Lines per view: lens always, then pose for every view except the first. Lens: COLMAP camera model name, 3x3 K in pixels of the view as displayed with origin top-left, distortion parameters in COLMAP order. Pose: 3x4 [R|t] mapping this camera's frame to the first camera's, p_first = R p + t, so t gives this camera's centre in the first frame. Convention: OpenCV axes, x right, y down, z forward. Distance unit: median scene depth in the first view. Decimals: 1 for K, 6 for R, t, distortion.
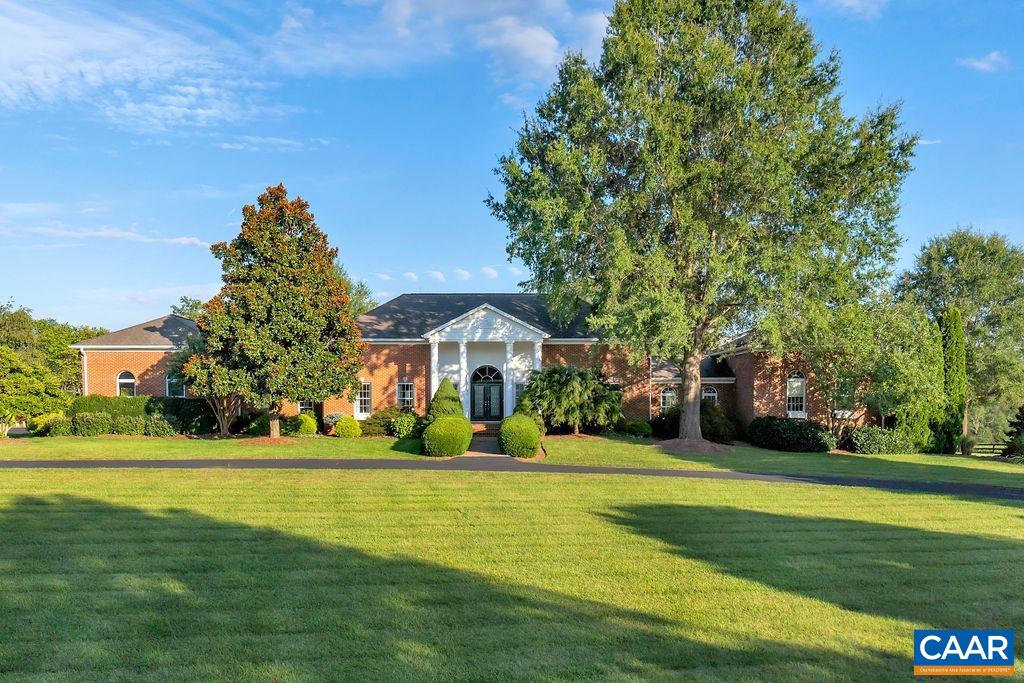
lens RADIAL K [[859.1, 0, 511.0], [0, 859.1, 341.5], [0, 0, 1]] dist [0.004789, 0.000243]
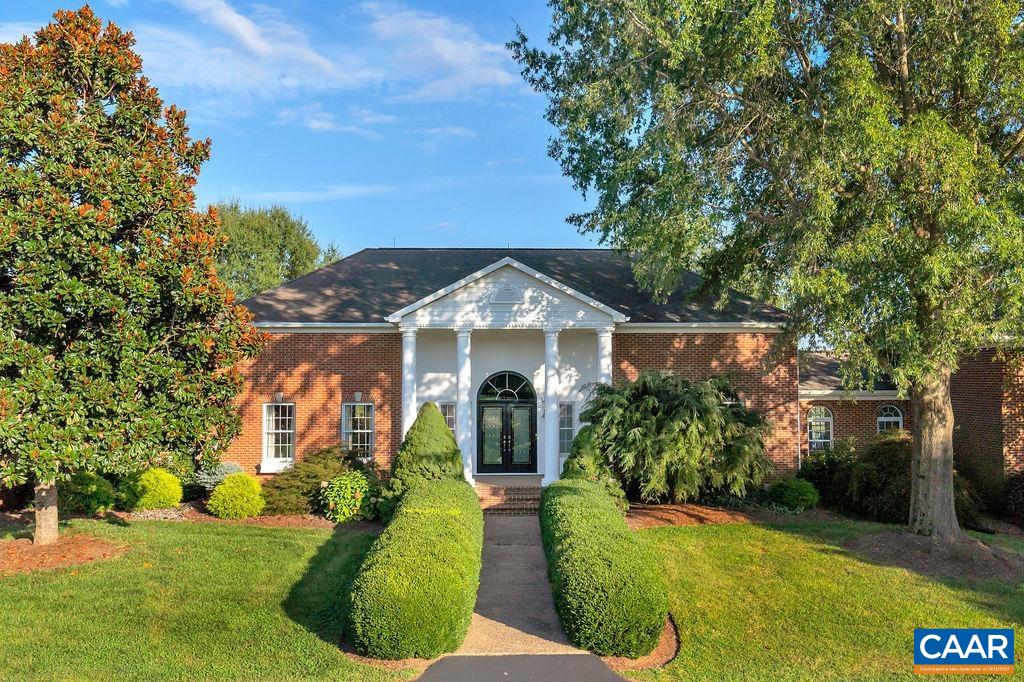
lens RADIAL K [[786.5, 0, 556.9], [0, 786.5, 297.6], [0, 0, 1]] dist [-0.013030, -0.002775]
pose [[0.998218, 0.003154, 0.059588, -0.027762], [-0.001530, 0.999627, -0.027285, -0.006099], [-0.059651, 0.027145, 0.997850, 0.518672]]
